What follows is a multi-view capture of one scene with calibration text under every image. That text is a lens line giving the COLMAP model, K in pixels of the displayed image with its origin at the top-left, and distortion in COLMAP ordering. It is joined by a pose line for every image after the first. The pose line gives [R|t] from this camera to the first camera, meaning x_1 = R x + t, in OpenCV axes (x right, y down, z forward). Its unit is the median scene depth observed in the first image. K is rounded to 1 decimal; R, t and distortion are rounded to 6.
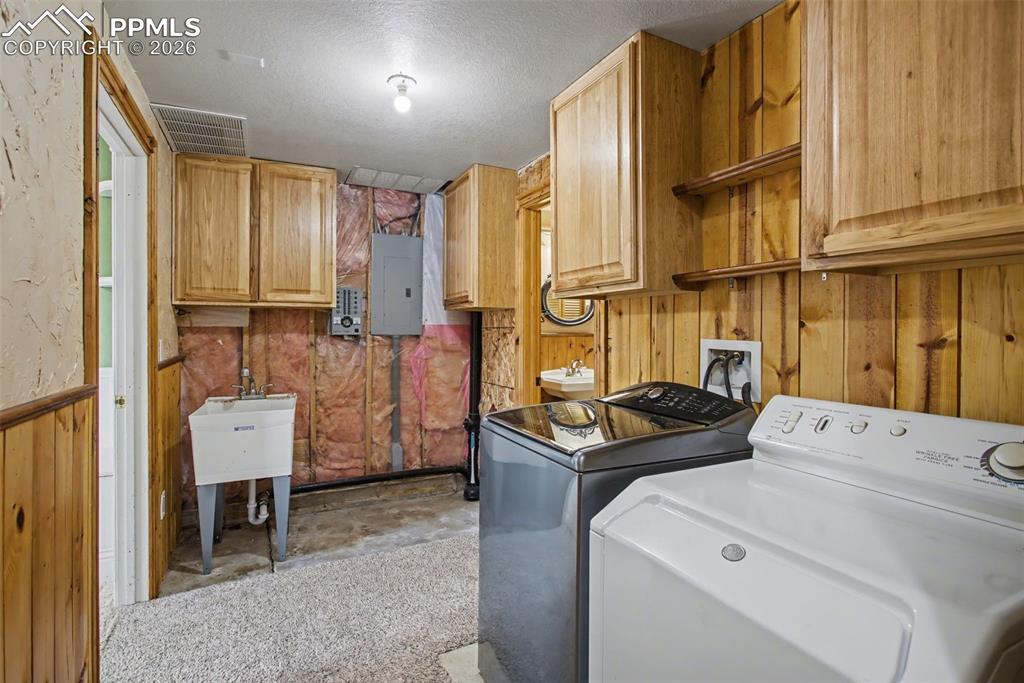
lens RADIAL K [[496.6, 0, 513.8], [0, 496.6, 332.3], [0, 0, 1]] dist [-0.001153, -0.000160]
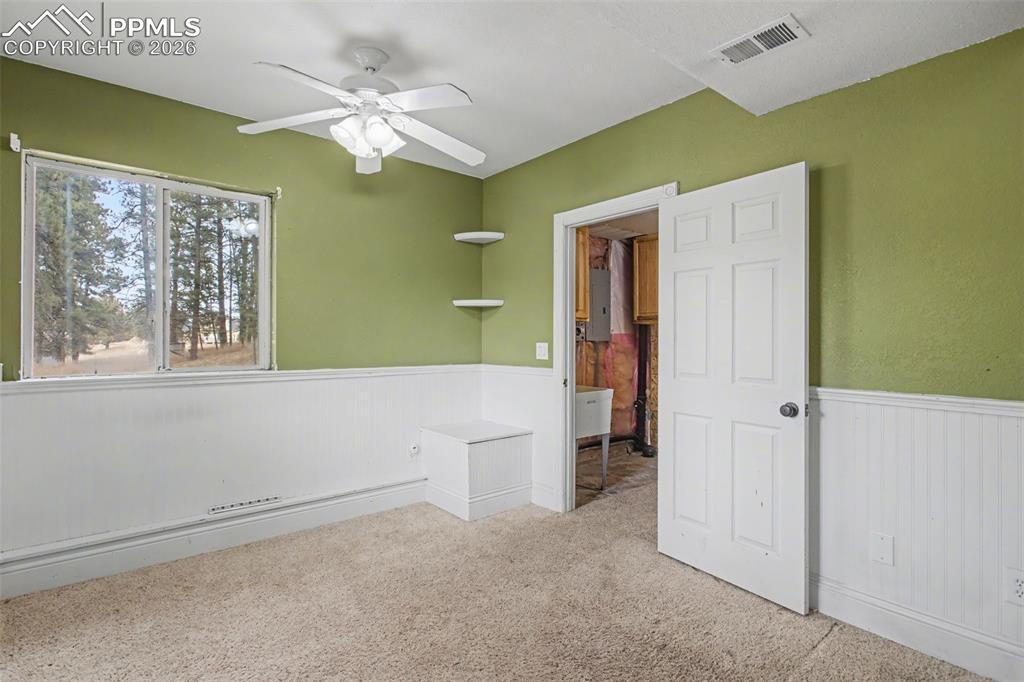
lens RADIAL K [[494.9, 0, 512.6], [0, 494.9, 339.4], [0, 0, 1]] dist [-0.000561, -0.000042]
pose [[0.974212, -0.001201, 0.225631, -0.769470], [0.001695, 0.999997, -0.001993, 0.002787], [-0.225628, 0.002324, 0.974211, -0.290534]]
